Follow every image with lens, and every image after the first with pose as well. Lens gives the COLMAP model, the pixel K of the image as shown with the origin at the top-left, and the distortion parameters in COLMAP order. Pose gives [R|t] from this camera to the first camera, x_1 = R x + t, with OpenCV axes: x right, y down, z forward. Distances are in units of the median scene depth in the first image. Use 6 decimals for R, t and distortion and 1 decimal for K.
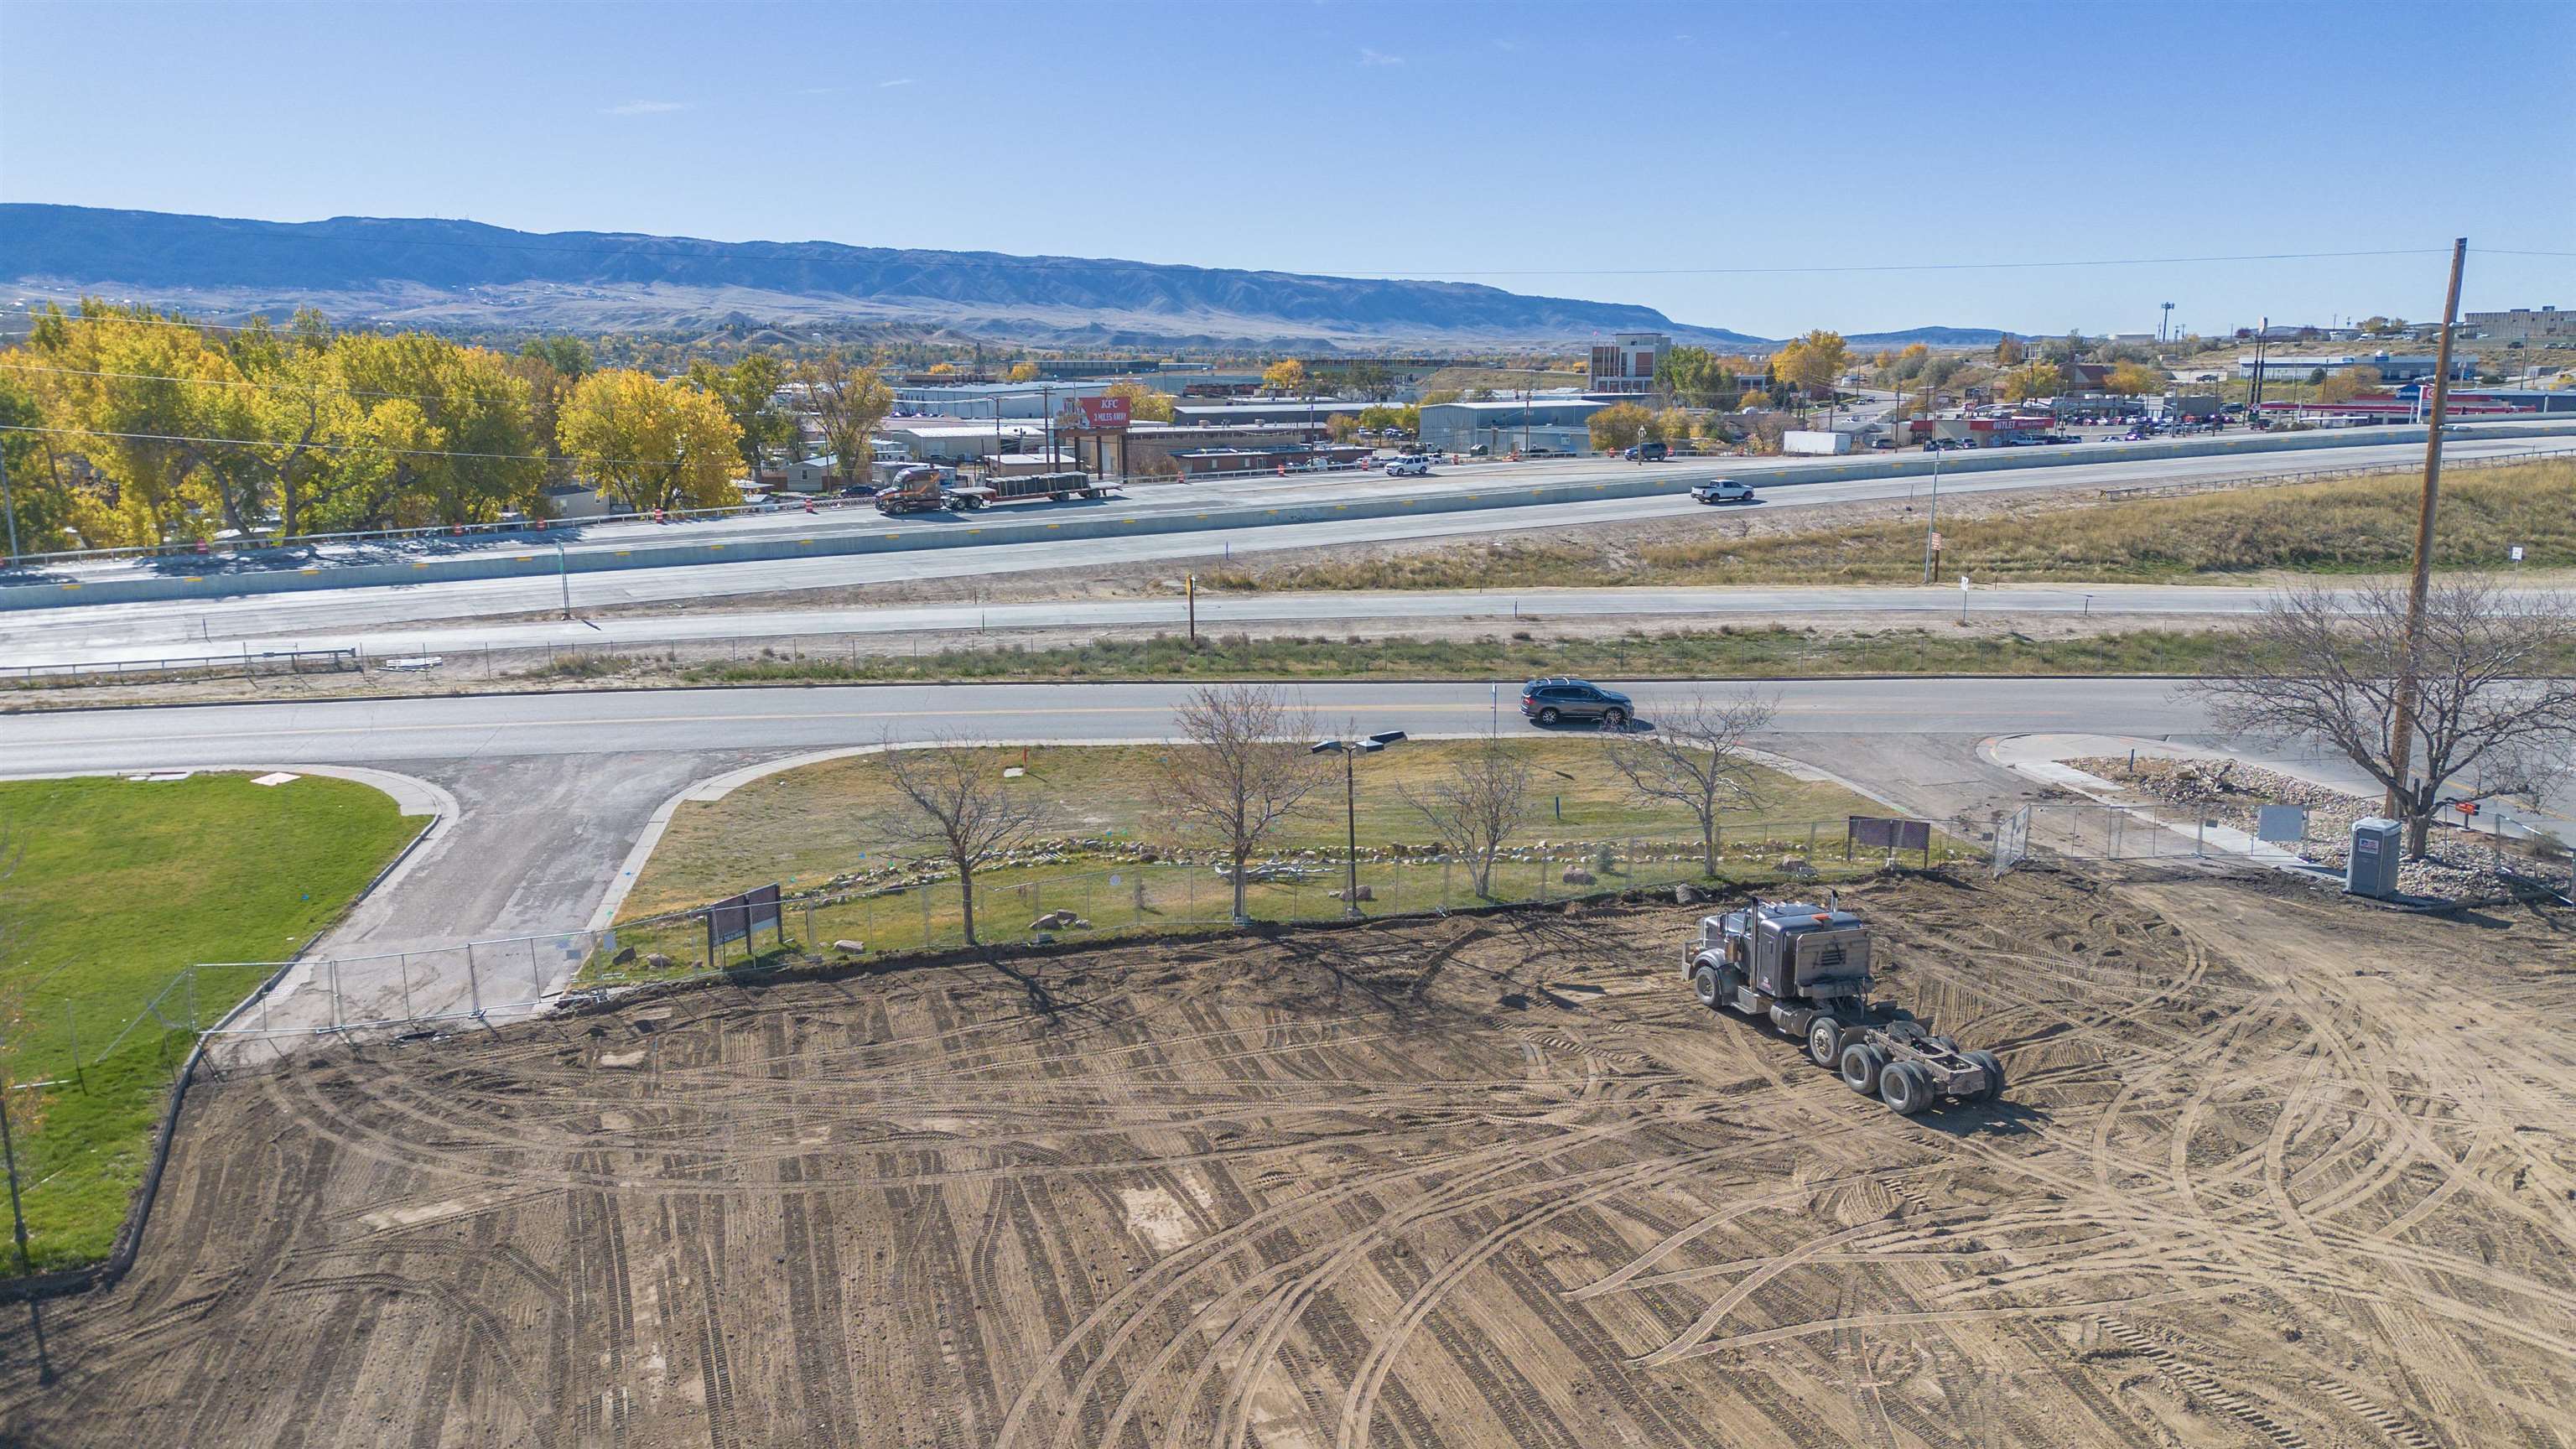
lens RADIAL K [[1811.2, 0, 1277.5], [0, 1811.2, 727.0], [0, 0, 1]] dist [0.078737, -0.096209]
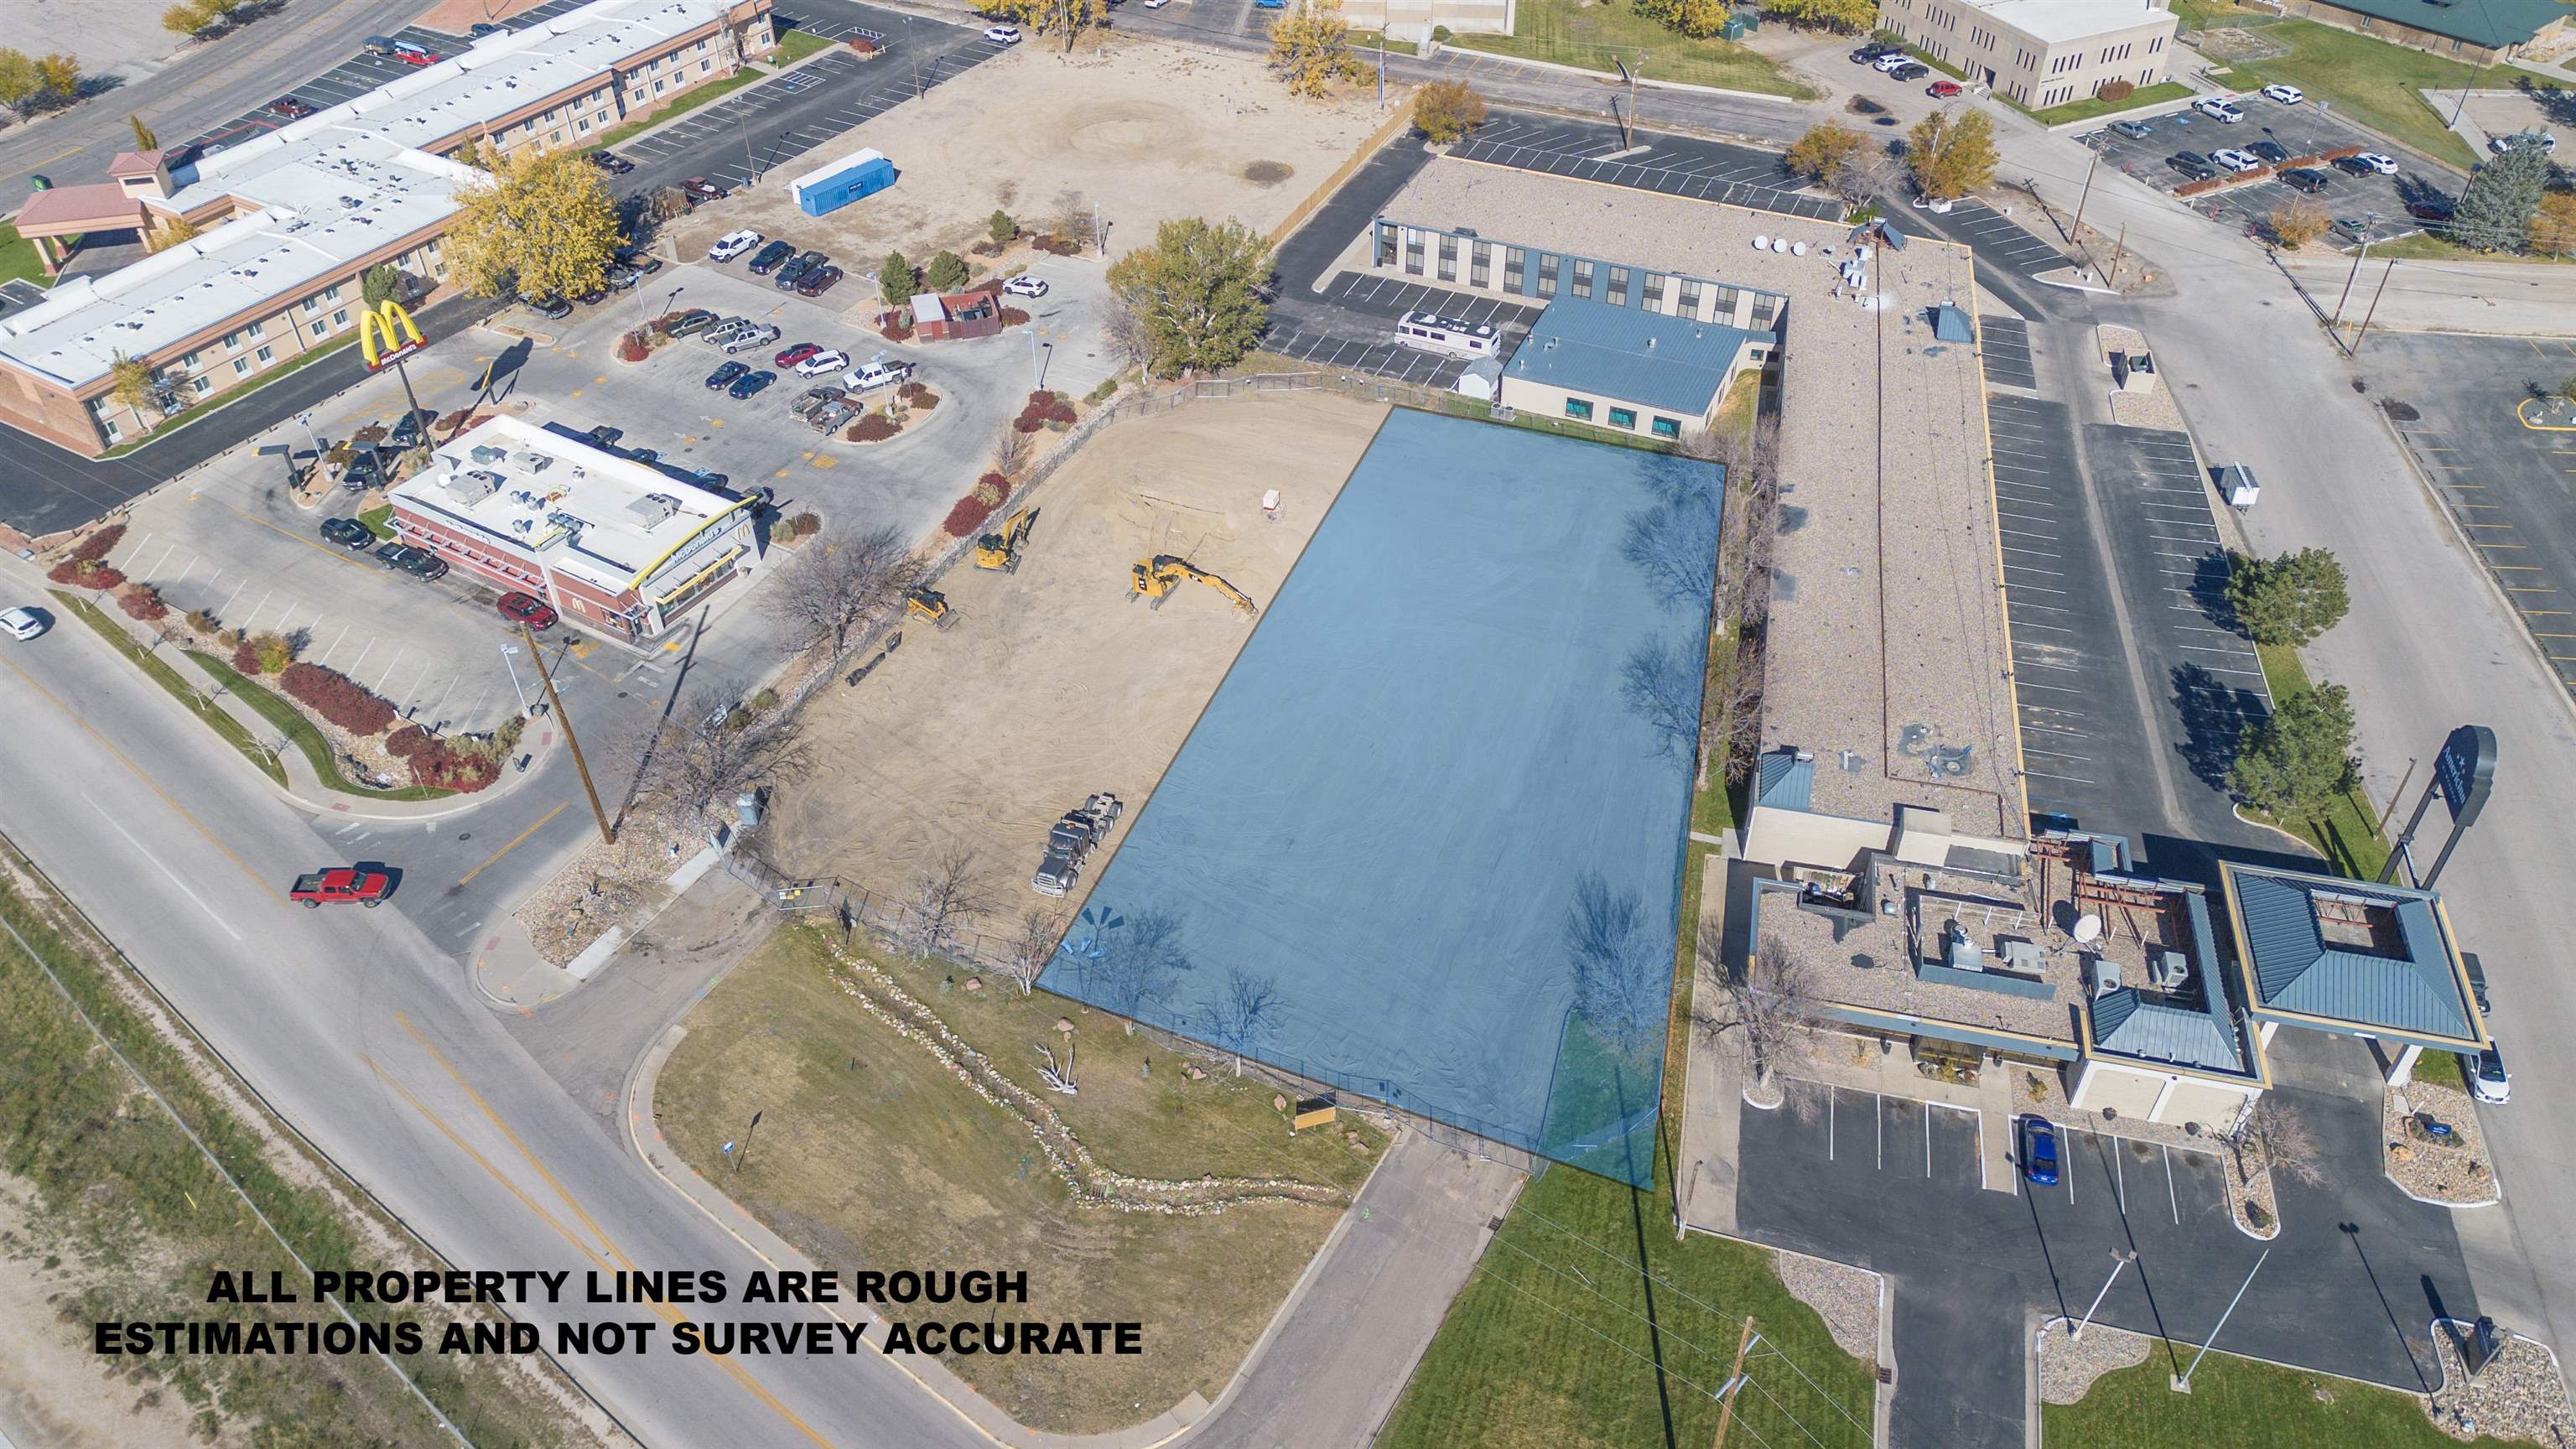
lens RADIAL K [[1805.4, 0, 1292.8], [0, 1805.4, 718.0], [0, 0, 1]] dist [0.089713, -0.090041]
pose [[-0.756764, -0.408660, 0.510201, -1.166288], [0.150190, 0.650918, 0.744143, -1.781818], [-0.636201, 0.639768, -0.431214, 1.629246]]
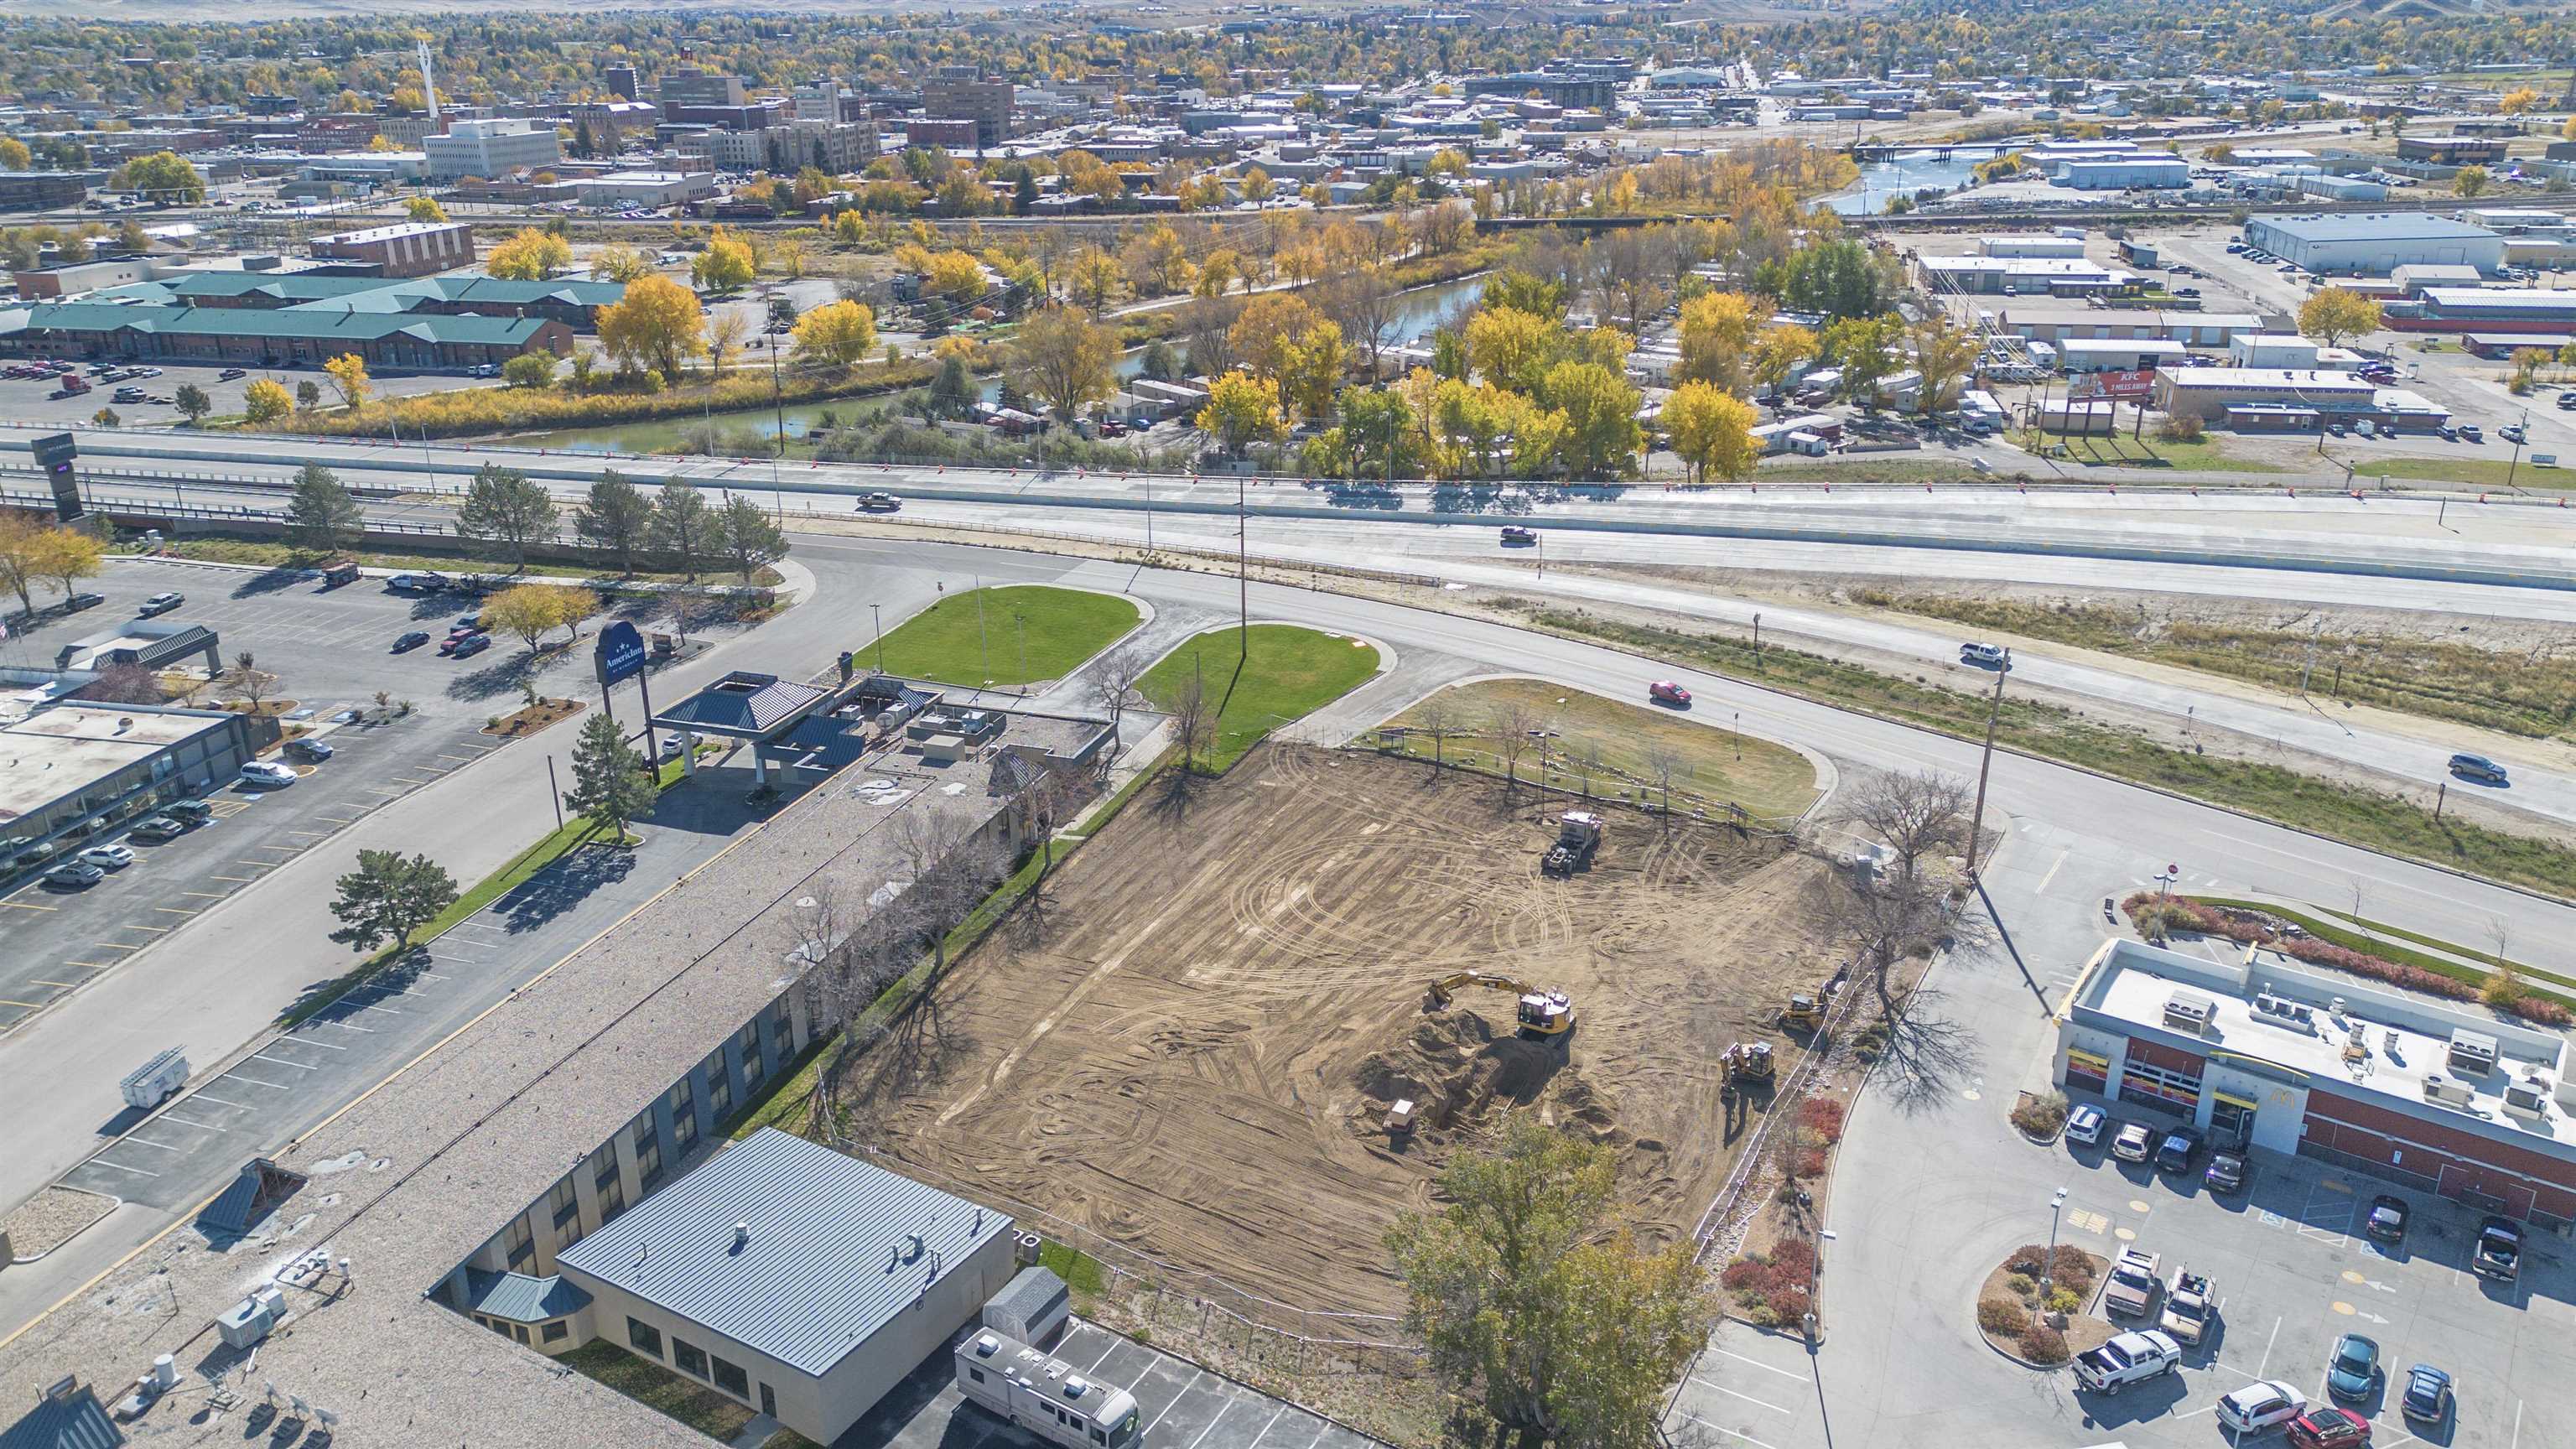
lens RADIAL K [[1805.4, 0, 1292.8], [0, 1805.4, 718.0], [0, 0, 1]] dist [0.089713, -0.090041]
pose [[0.695069, 0.256090, -0.671786, 1.941642], [-0.137130, 0.964478, 0.225784, -0.699998], [0.705744, -0.064814, 0.705496, -1.637772]]
